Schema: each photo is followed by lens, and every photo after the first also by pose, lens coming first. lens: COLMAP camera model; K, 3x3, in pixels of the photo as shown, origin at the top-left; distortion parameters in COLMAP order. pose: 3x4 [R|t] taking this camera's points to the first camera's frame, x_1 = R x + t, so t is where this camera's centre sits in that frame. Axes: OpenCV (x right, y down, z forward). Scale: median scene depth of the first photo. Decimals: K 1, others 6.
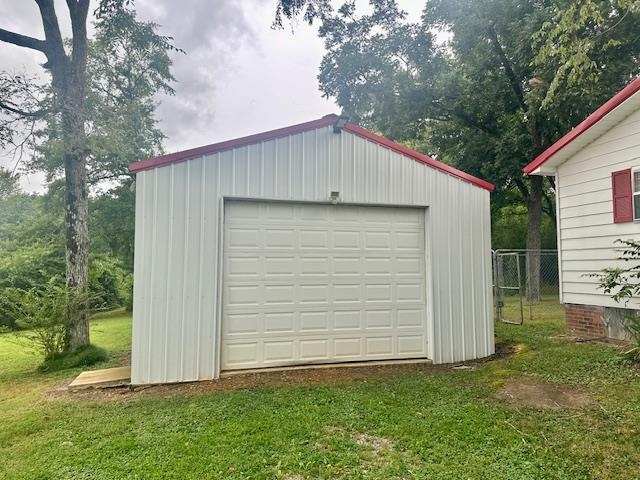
lens RADIAL K [[430.6, 0, 320.0], [0, 430.6, 240.0], [0, 0, 1]] dist [0.214018, -0.185410]
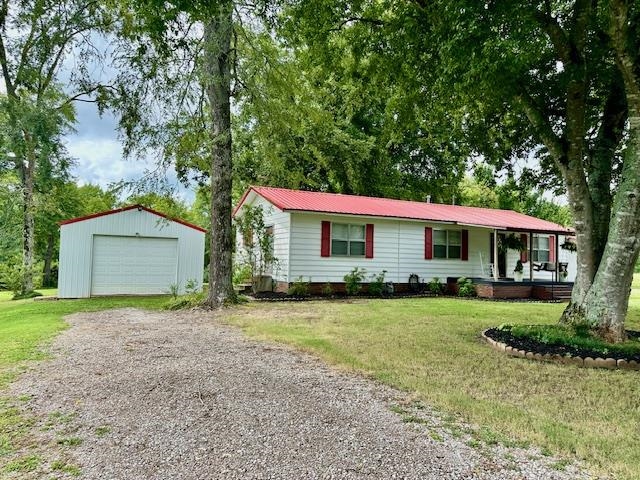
lens RADIAL K [[459.0, 0, 317.7], [0, 459.0, 237.6], [0, 0, 1]] dist [0.047640, -0.055086]
pose [[0.984682, 0.031894, 0.171418, 0.593801], [-0.032867, 0.999456, 0.002839, -0.113386], [-0.171234, -0.008429, 0.985194, -1.870706]]
